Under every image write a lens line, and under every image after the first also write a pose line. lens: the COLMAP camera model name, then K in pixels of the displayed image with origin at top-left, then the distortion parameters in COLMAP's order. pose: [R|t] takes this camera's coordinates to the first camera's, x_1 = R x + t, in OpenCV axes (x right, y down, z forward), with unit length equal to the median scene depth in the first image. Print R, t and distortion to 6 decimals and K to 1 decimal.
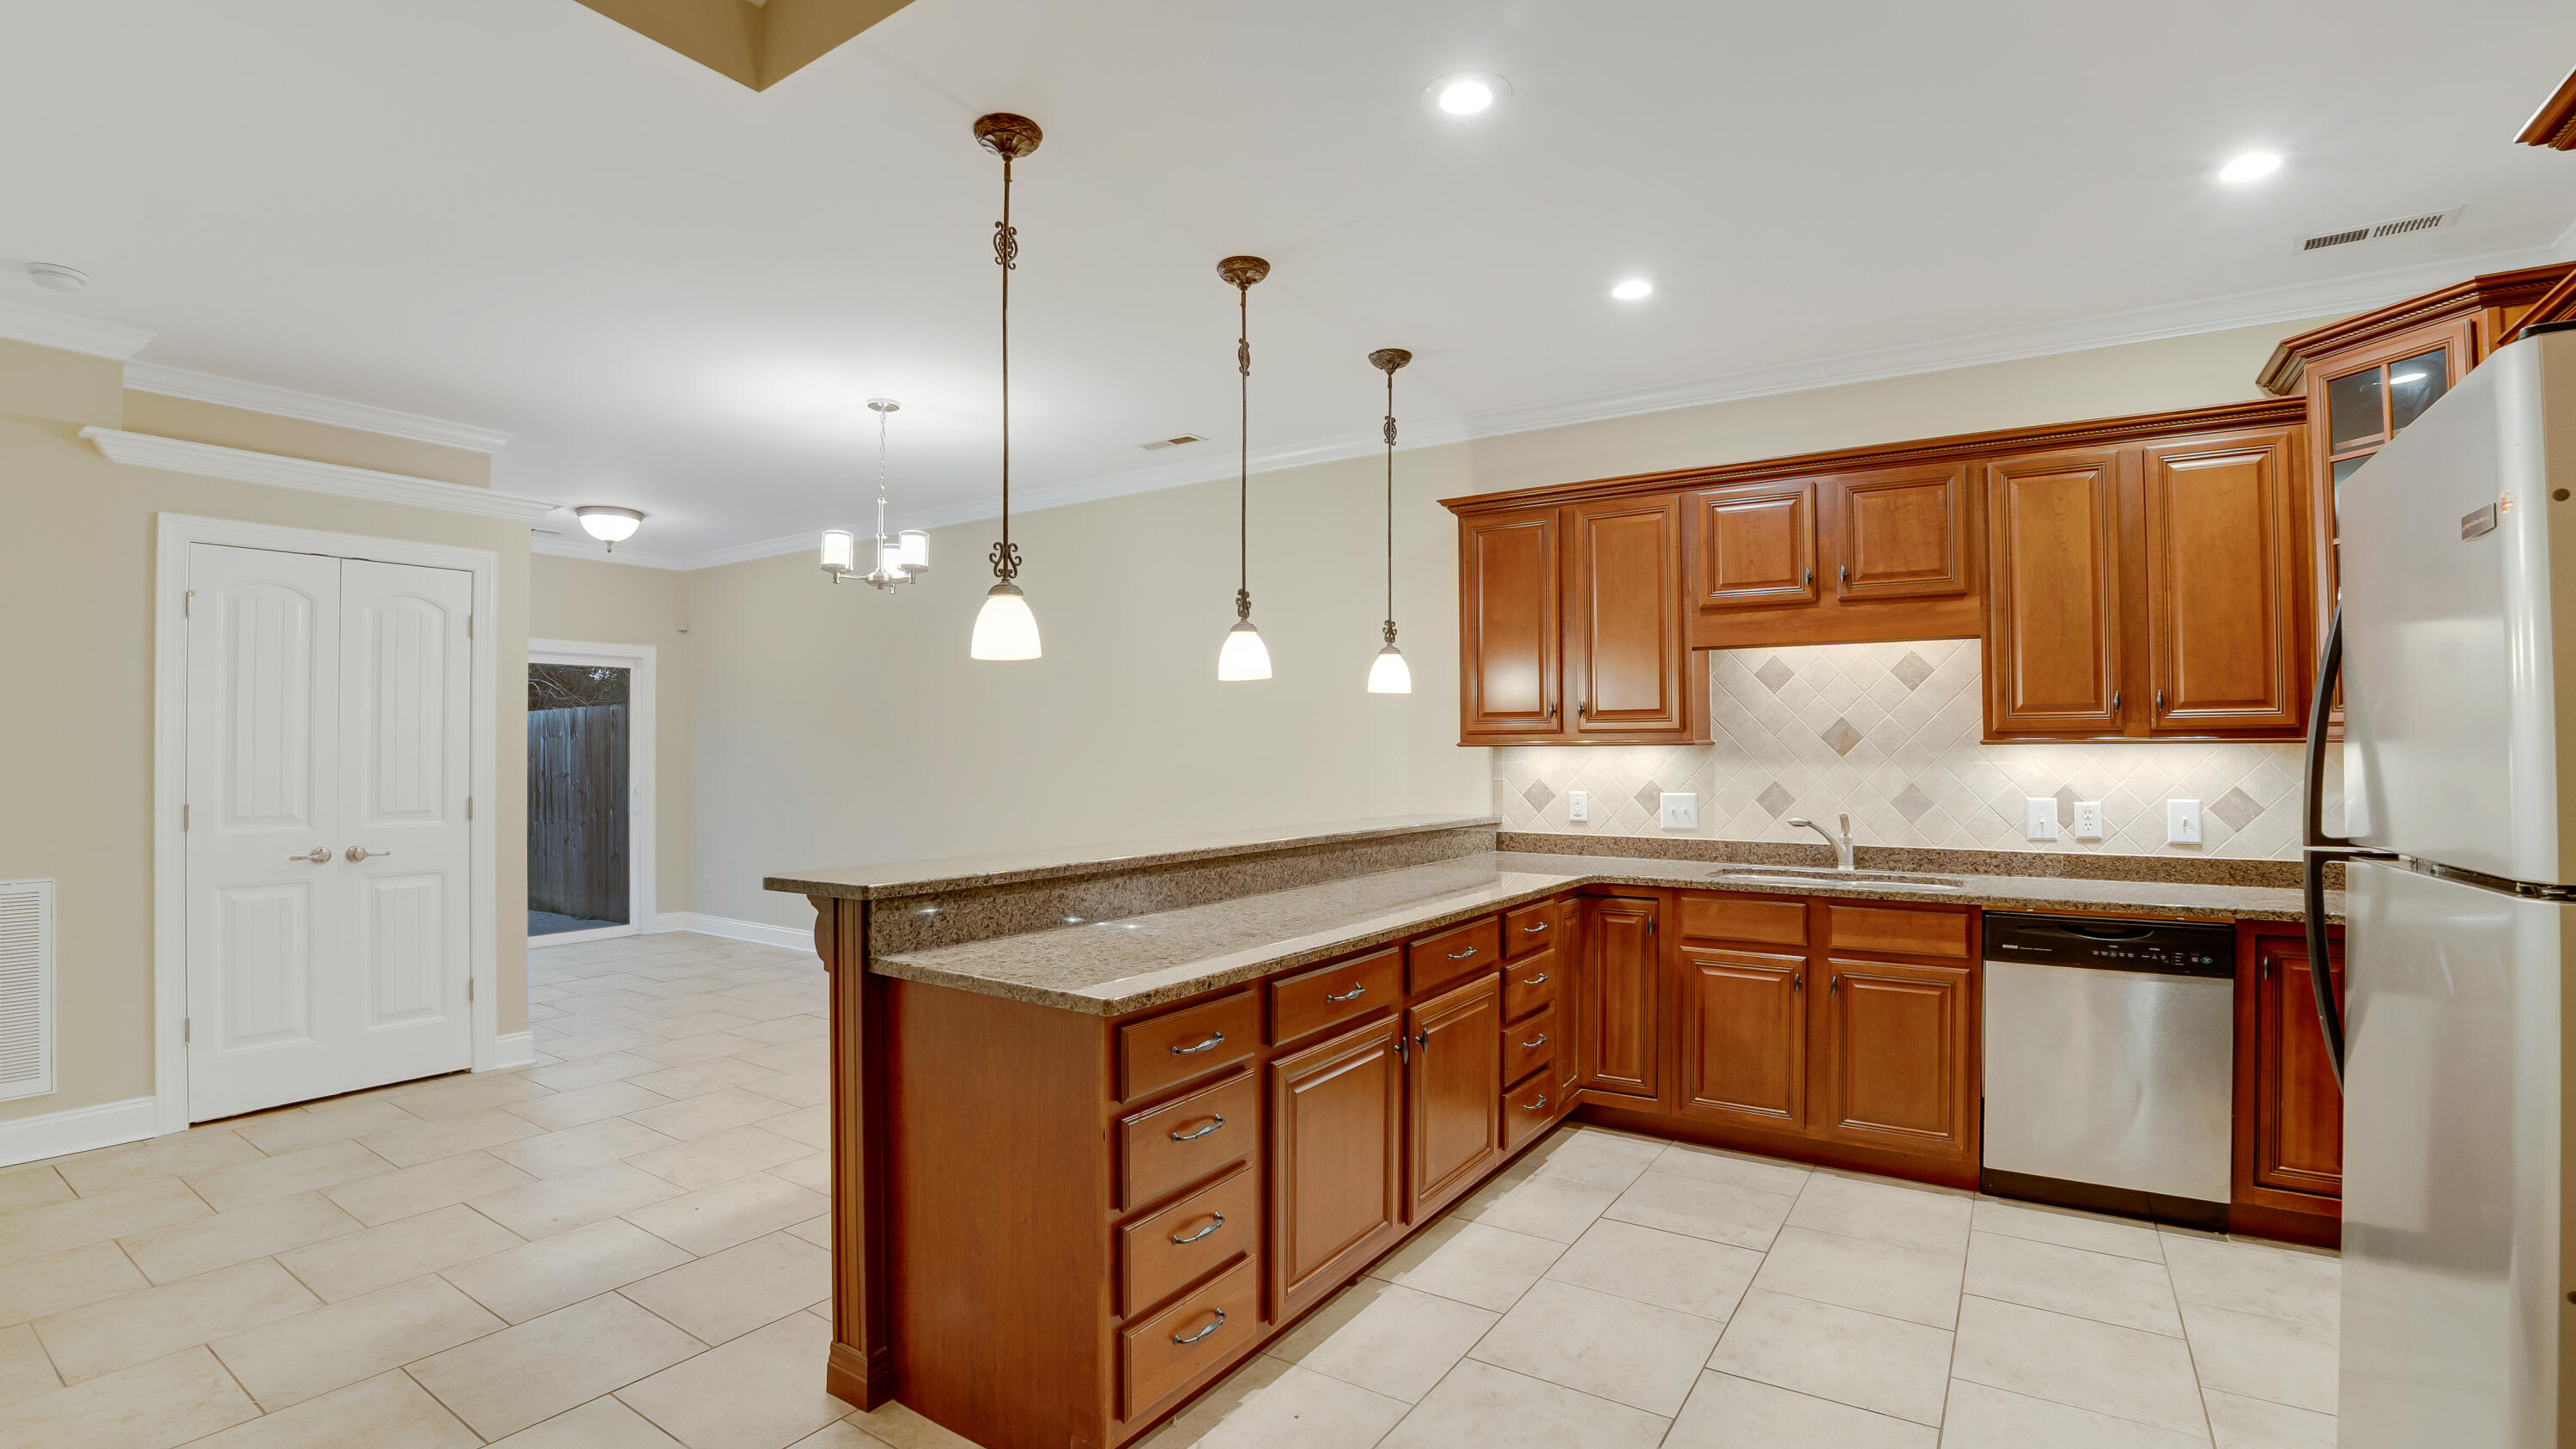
lens RADIAL K [[1157.5, 0, 1286.5], [0, 1157.5, 730.3], [0, 0, 1]] dist [-0.065934, 0.013032]
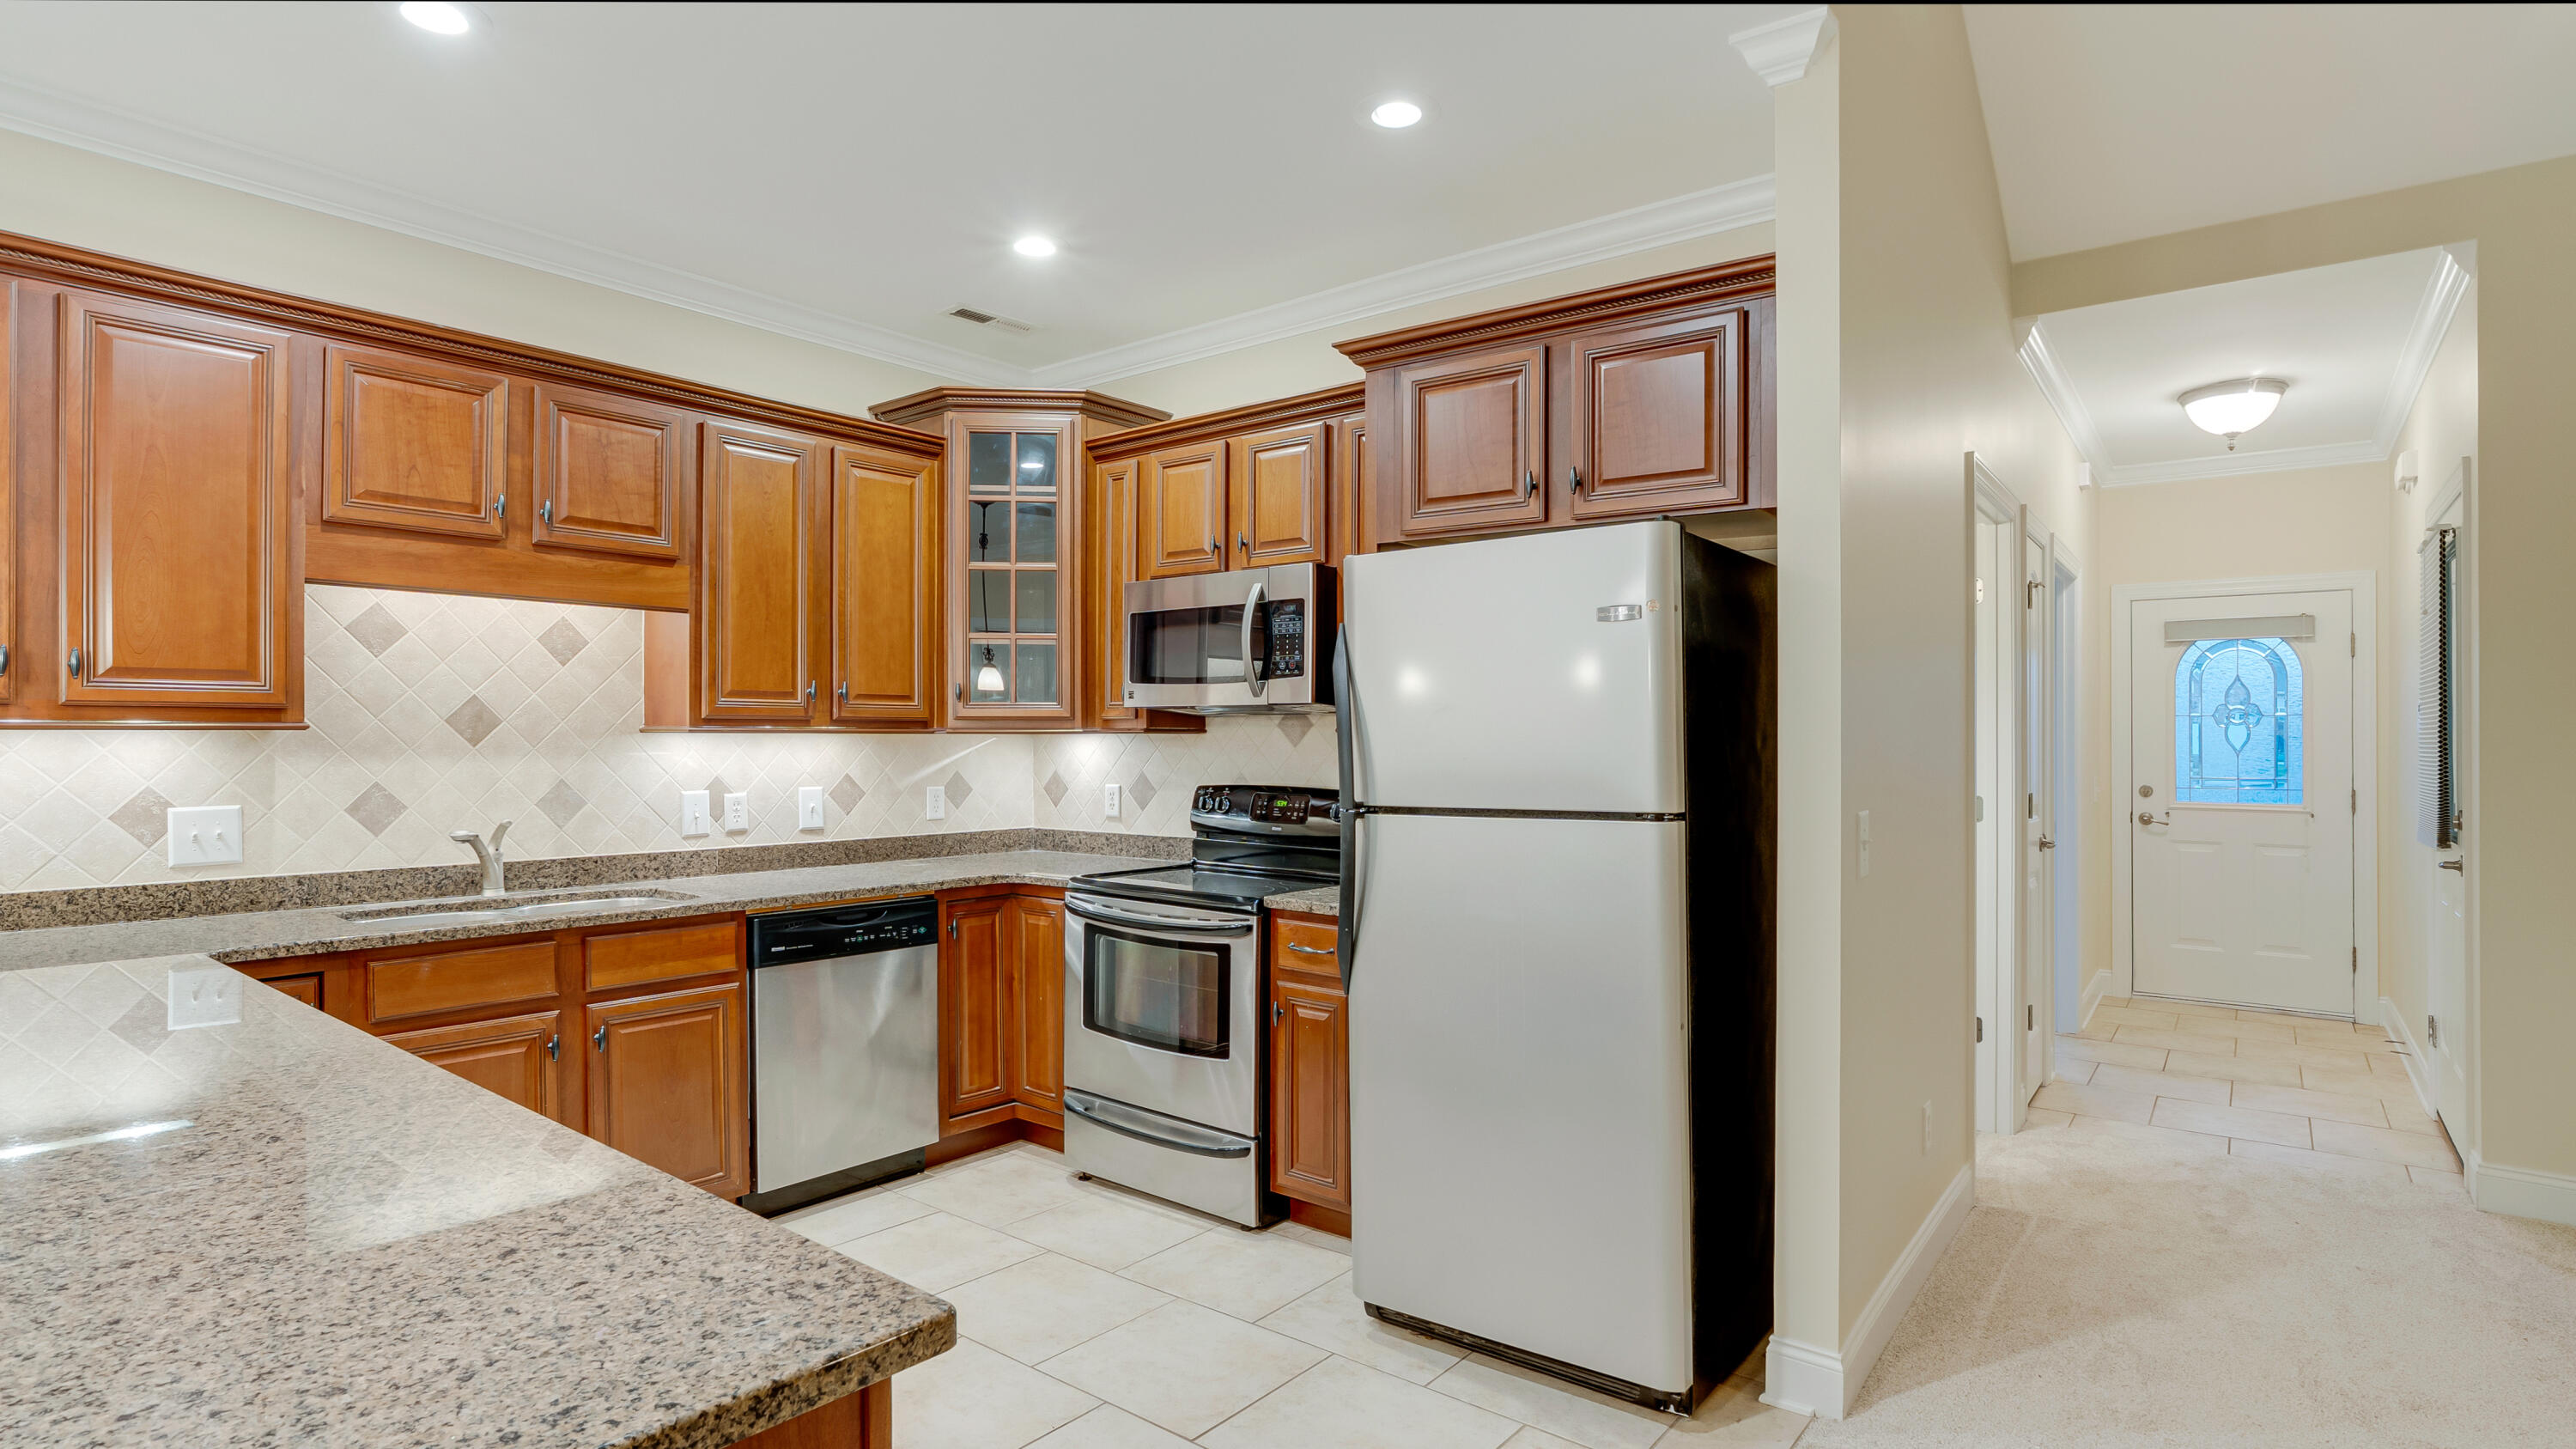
lens RADIAL K [[1267.2, 0, 1267.0], [0, 1267.2, 748.5], [0, 0, 1]] dist [-0.045294, 0.014322]
pose [[0.097391, -0.004583, 0.995236, -0.313438], [-0.019111, 0.999796, 0.006474, 0.009431], [-0.995063, -0.019650, 0.097284, 0.434237]]
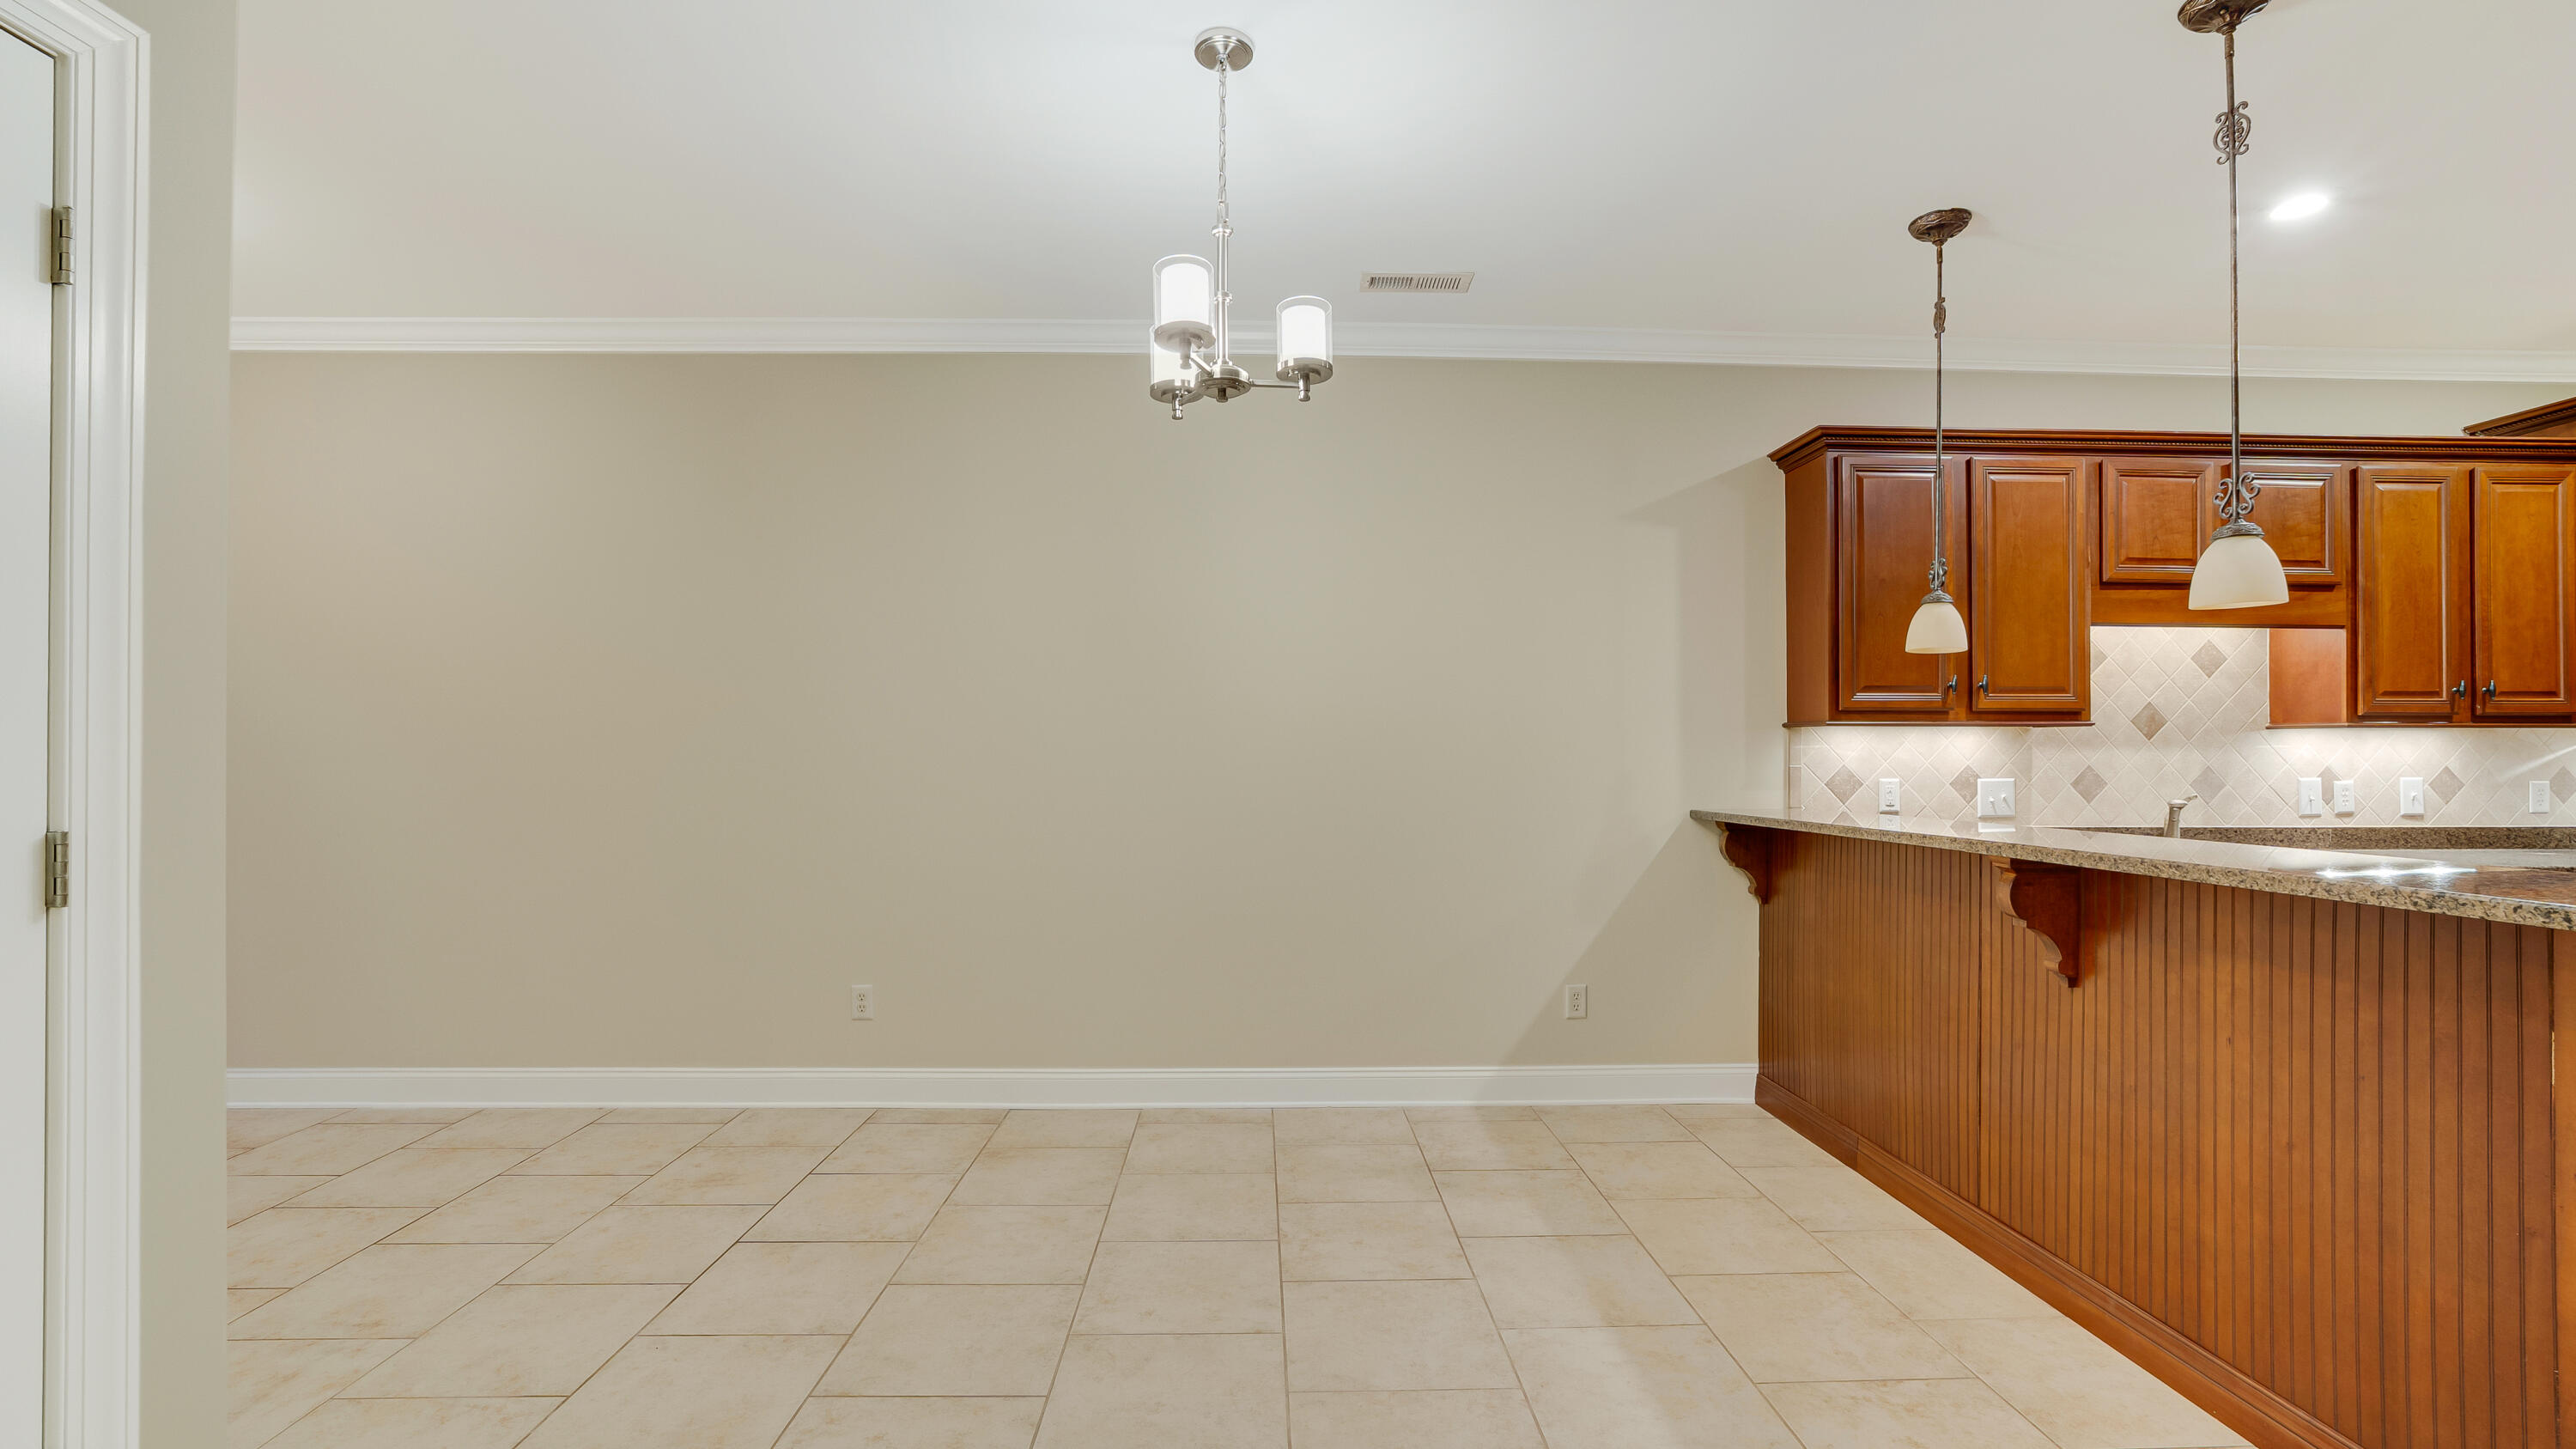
lens RADIAL K [[1108.8, 0, 1288.2], [0, 1108.8, 753.9], [0, 0, 1]] dist [-0.039487, 0.013963]
pose [[0.817444, 0.004386, 0.575992, -0.770545], [-0.012962, 0.999858, 0.010781, 0.038127], [-0.575863, -0.016279, 0.817384, 0.712500]]
